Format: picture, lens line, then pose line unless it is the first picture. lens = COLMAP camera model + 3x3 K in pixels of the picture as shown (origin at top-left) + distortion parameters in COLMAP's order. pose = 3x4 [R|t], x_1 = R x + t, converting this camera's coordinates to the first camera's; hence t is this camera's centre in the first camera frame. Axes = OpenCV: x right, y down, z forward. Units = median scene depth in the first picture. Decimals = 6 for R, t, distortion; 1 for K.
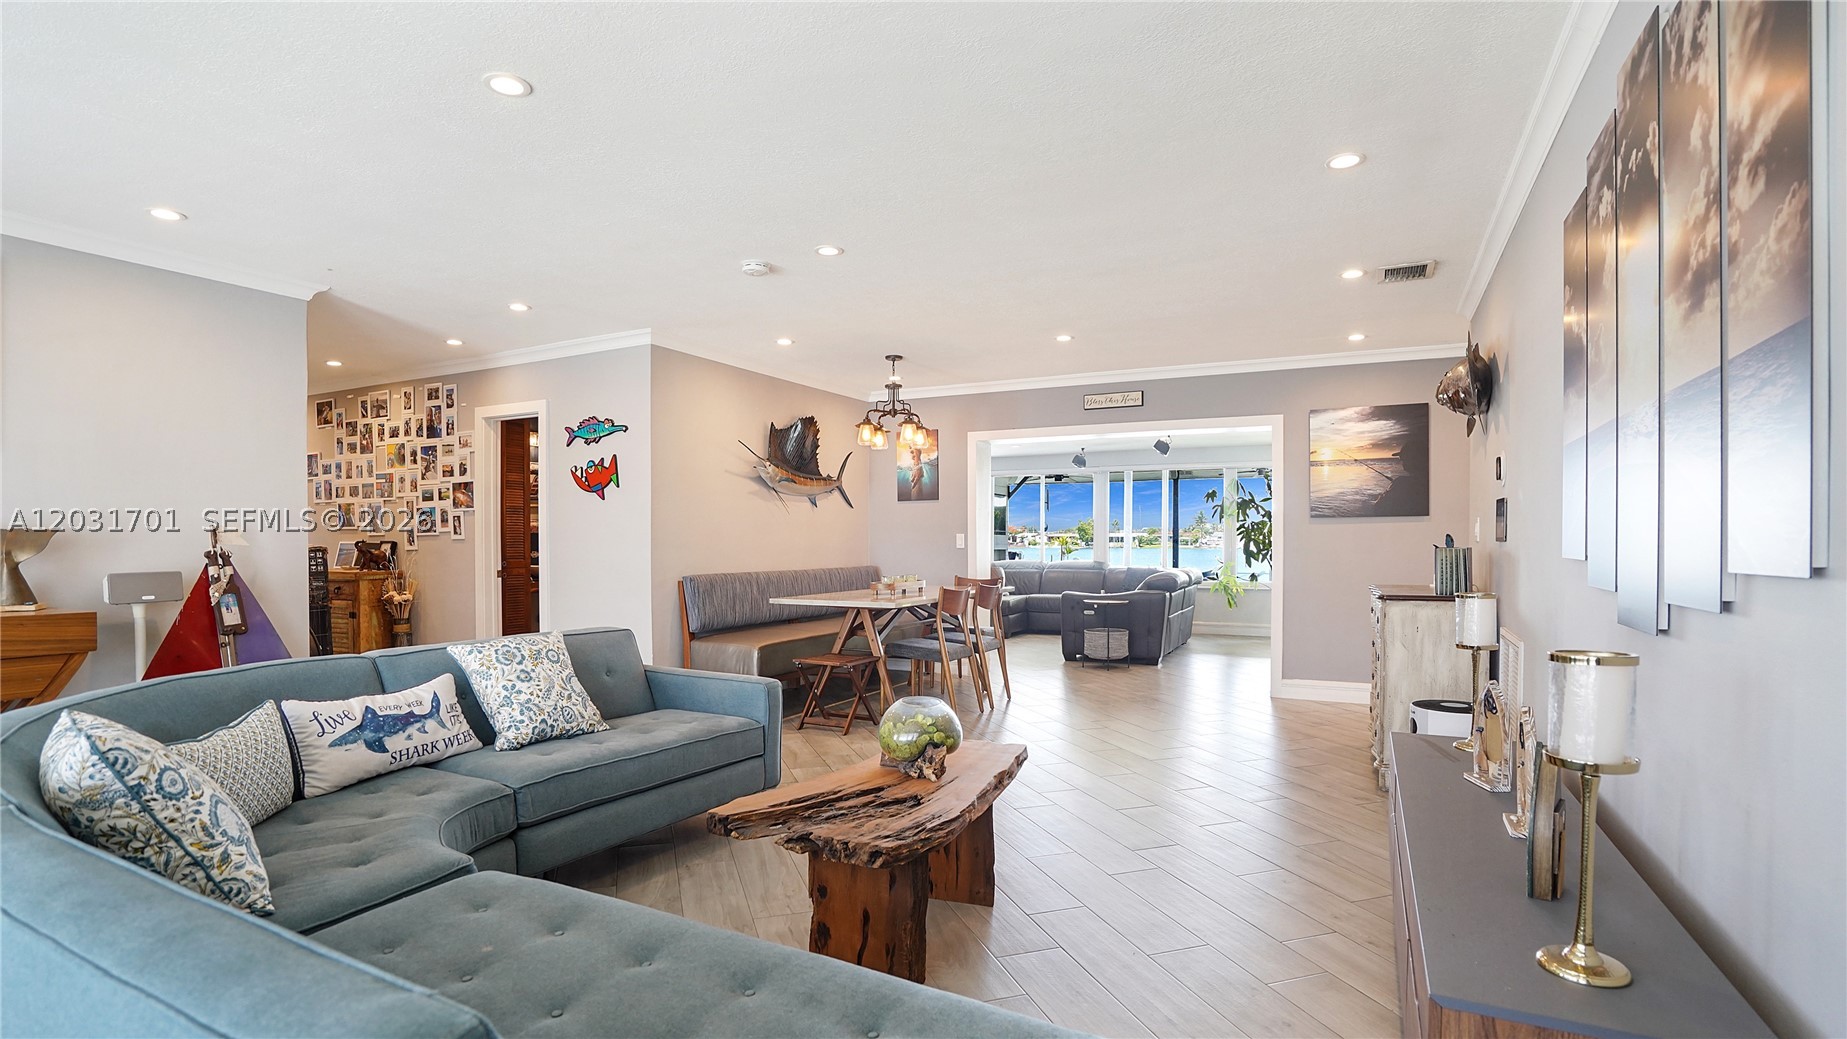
lens RADIAL K [[886.4, 0, 923.5], [0, 886.4, 519.5], [0, 0, 1]] dist [-0.023103, 0.000906]
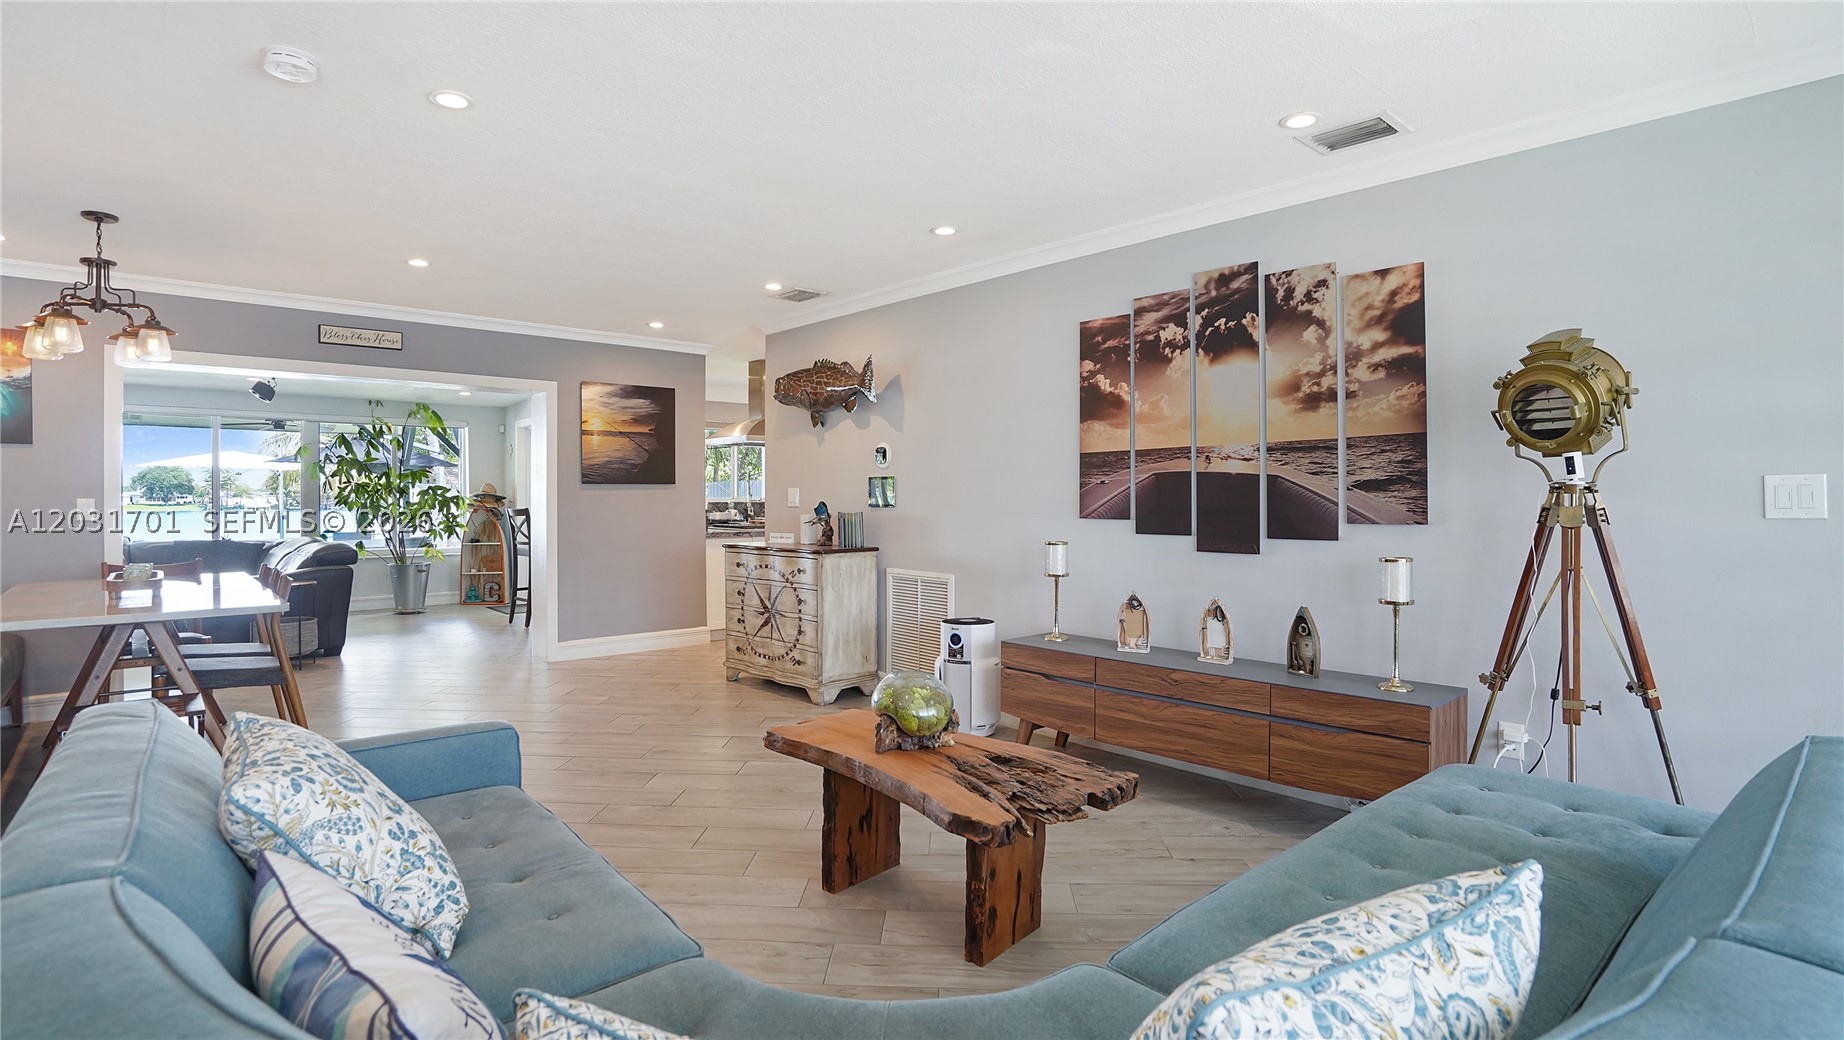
lens RADIAL K [[882.9, 0, 891.1], [0, 882.9, 490.9], [0, 0, 1]] dist [-0.022724, -0.000026]
pose [[0.377978, 0.004278, 0.925805, -0.389545], [-0.019120, 0.999812, 0.003186, -0.004184], [-0.925617, -0.018906, 0.377989, 0.265065]]
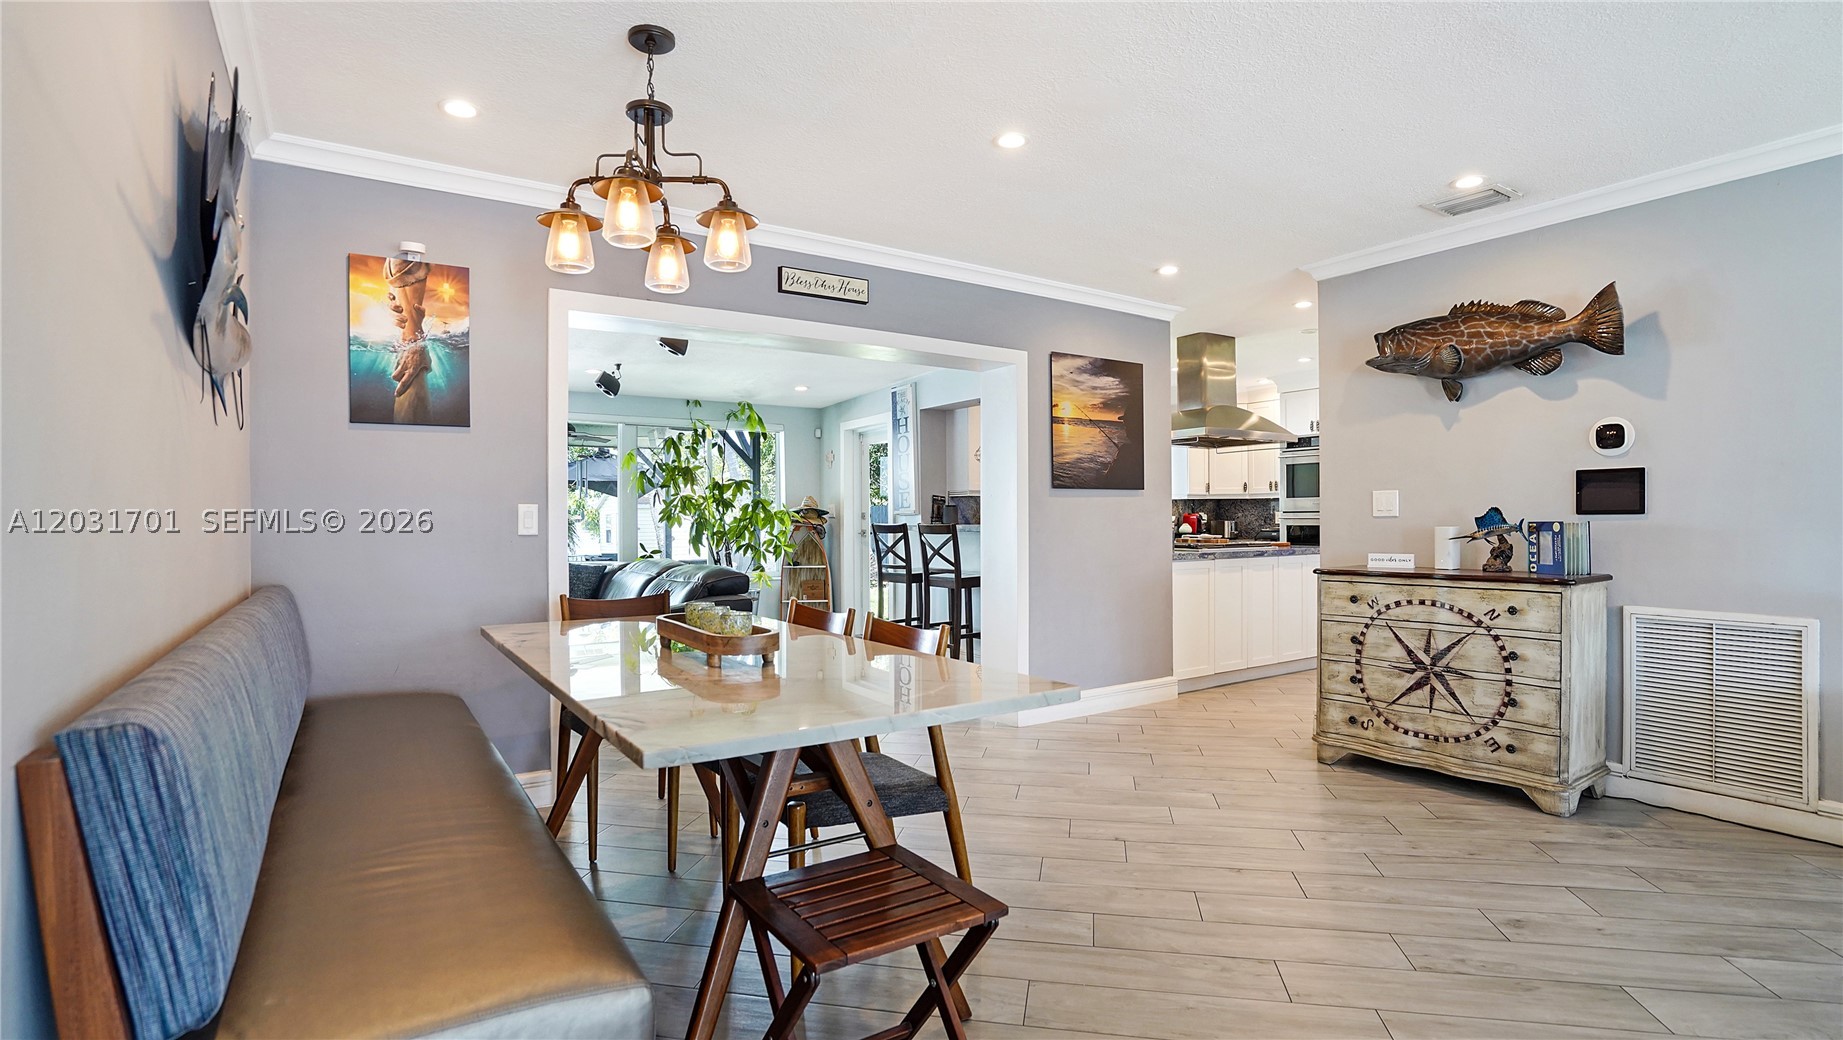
lens RADIAL K [[884.4, 0, 921.5], [0, 884.4, 520.0], [0, 0, 1]] dist [-0.023103, 0.000906]
pose [[0.494860, -0.003066, 0.868968, -0.306361], [-0.015916, 0.999794, 0.012592, 0.018205], [-0.868827, -0.020061, 0.494709, 0.707260]]
